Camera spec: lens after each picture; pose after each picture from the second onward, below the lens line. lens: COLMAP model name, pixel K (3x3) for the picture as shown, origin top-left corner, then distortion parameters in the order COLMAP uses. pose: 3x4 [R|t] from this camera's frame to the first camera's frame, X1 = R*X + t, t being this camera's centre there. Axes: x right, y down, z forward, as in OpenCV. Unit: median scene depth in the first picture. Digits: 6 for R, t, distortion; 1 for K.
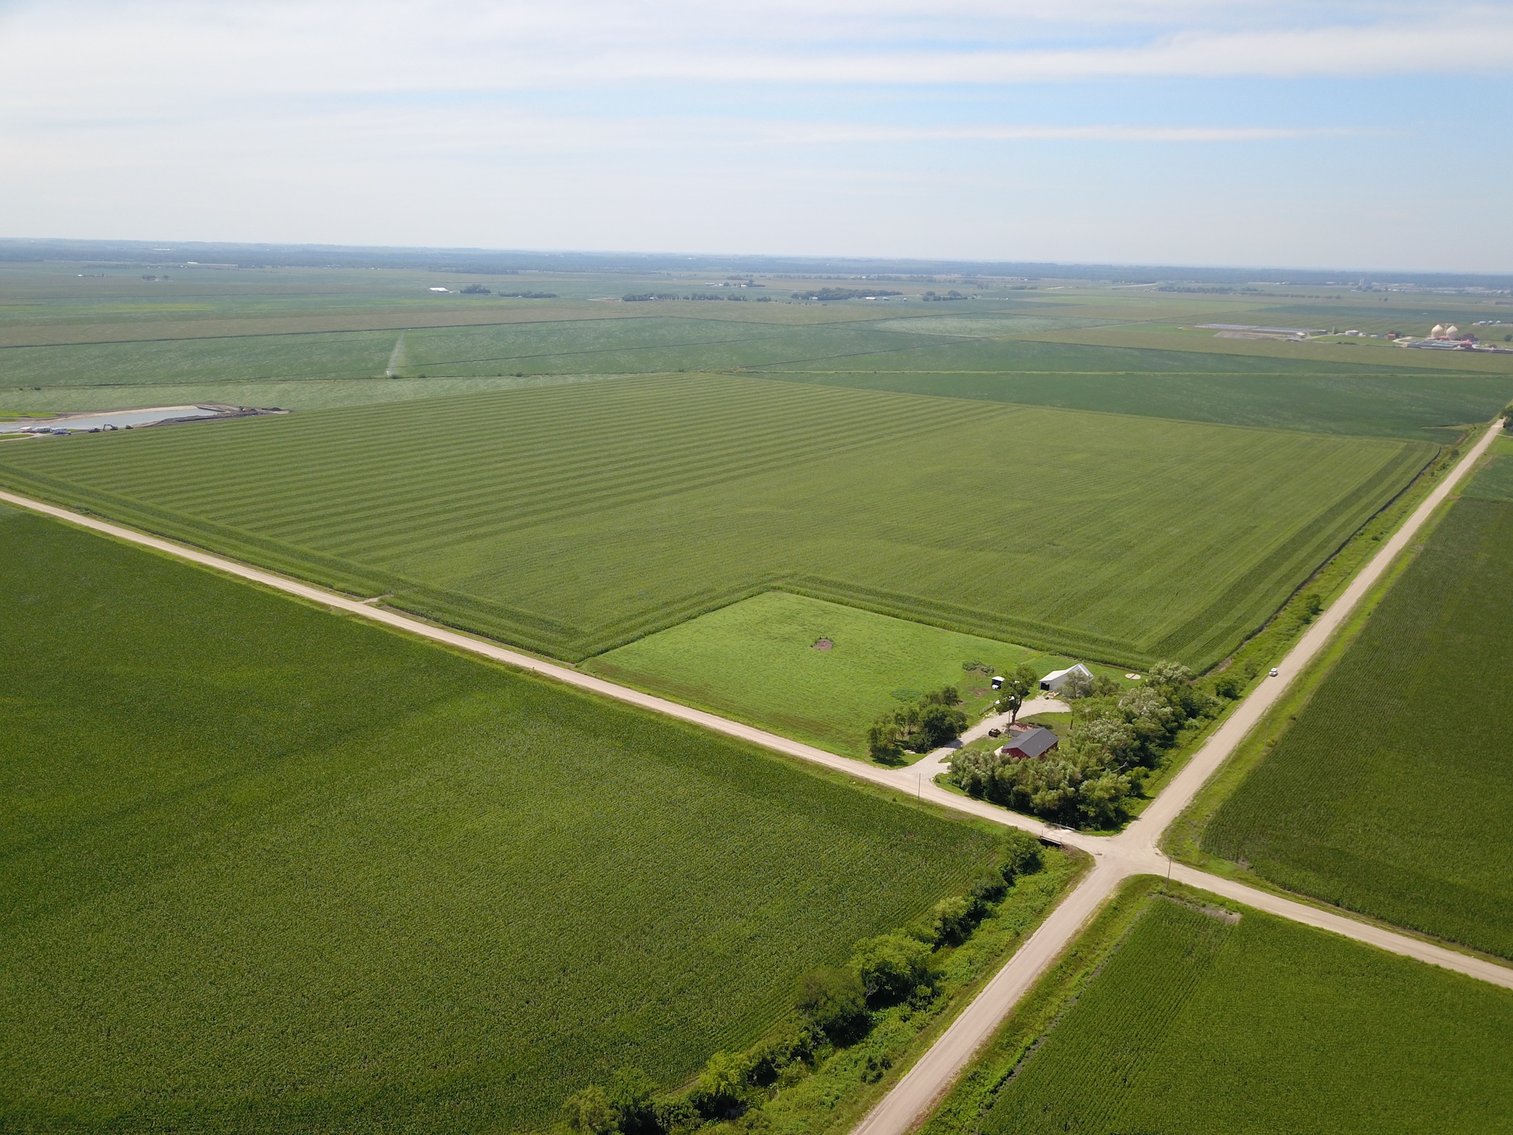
lens RADIAL K [[1142.3, 0, 762.5], [0, 1142.3, 588.3], [0, 0, 1]] dist [0.007674, -0.001460]
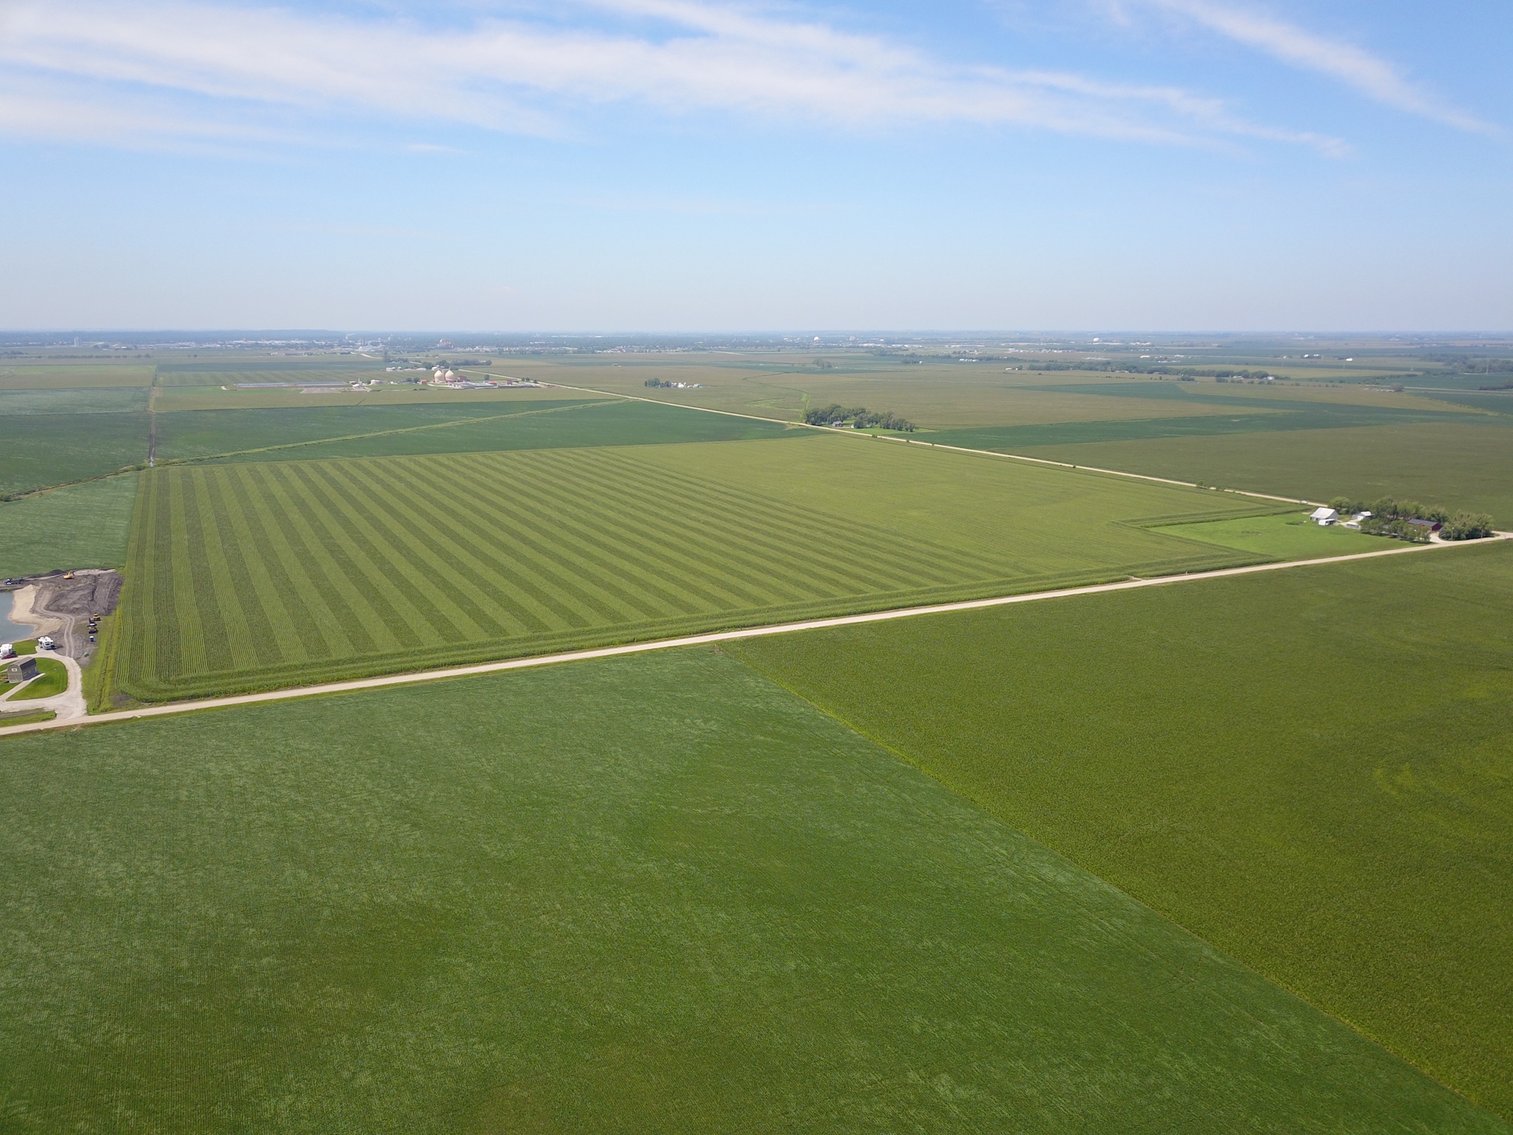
lens RADIAL K [[1151.3, 0, 769.3], [0, 1151.3, 614.1], [0, 0, 1]] dist [0.006235, -0.010015]
pose [[0.457855, -0.237544, 0.856704, -1.632137], [0.260662, 0.957161, 0.126091, -0.222112], [-0.849956, 0.165579, 0.500159, 0.669067]]
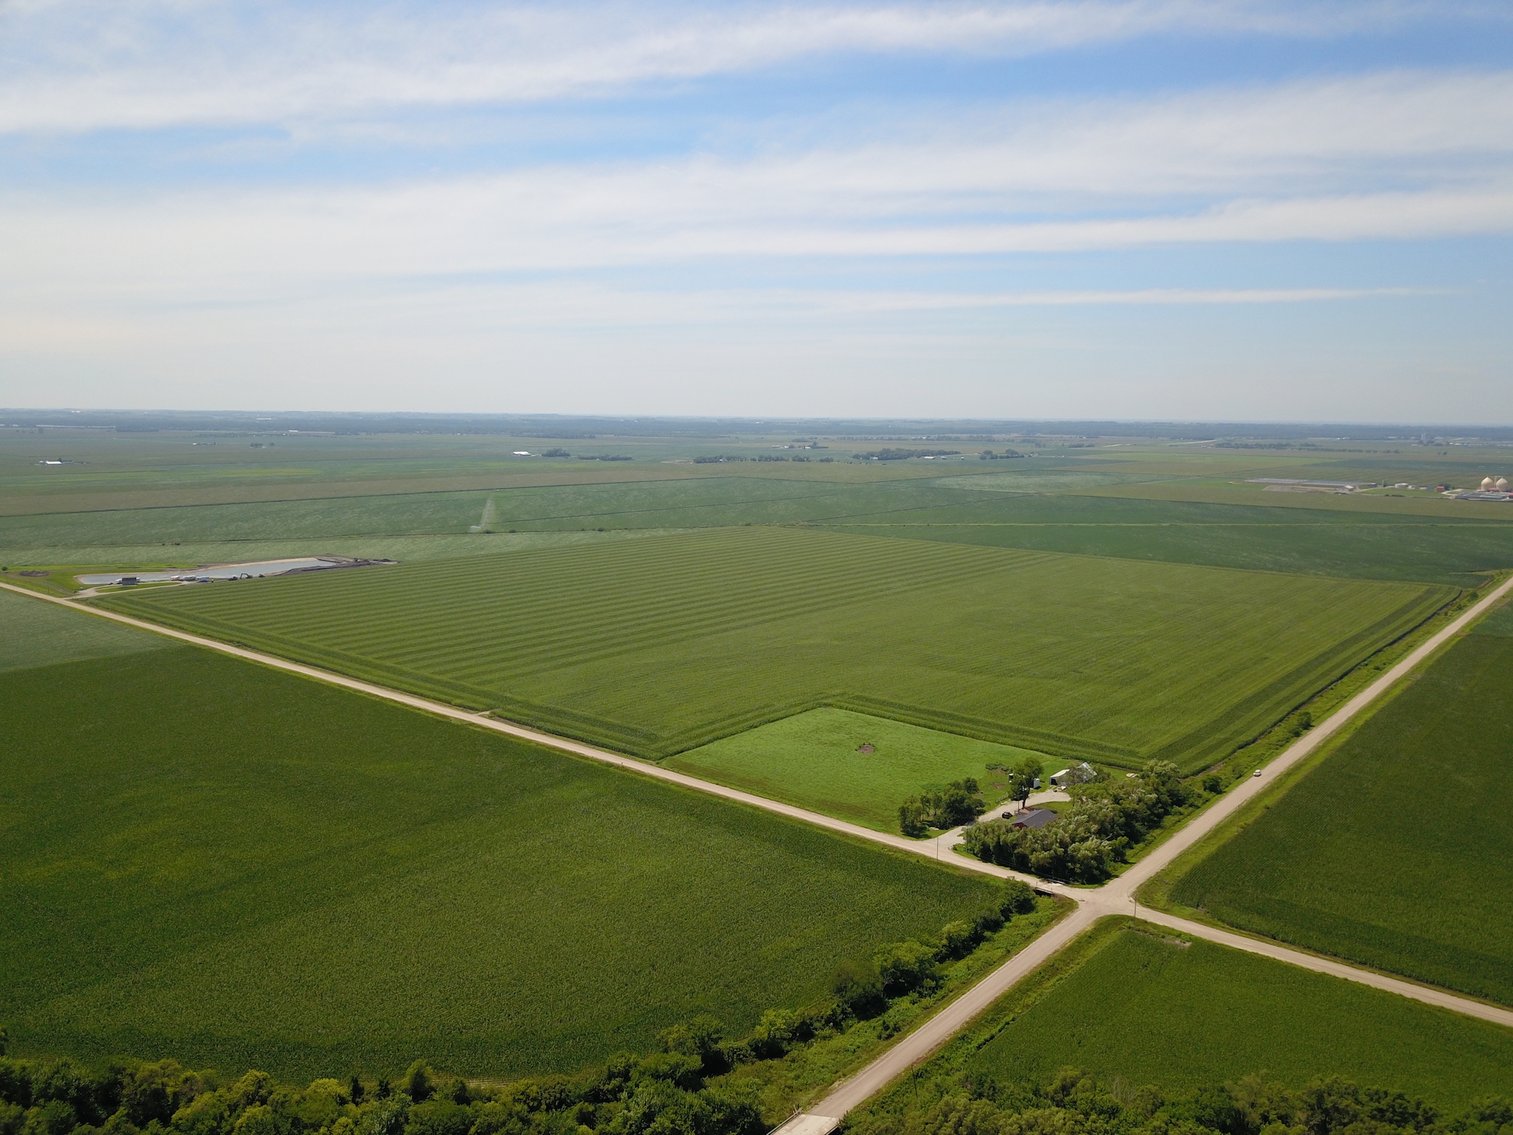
lens RADIAL K [[1142.3, 0, 762.5], [0, 1142.3, 588.3], [0, 0, 1]] dist [0.007674, -0.001460]
pose [[0.998339, -0.003242, -0.057514, 0.013200], [-0.004524, 0.990918, -0.134388, 0.038681], [0.057427, 0.134425, 0.989258, -0.163746]]
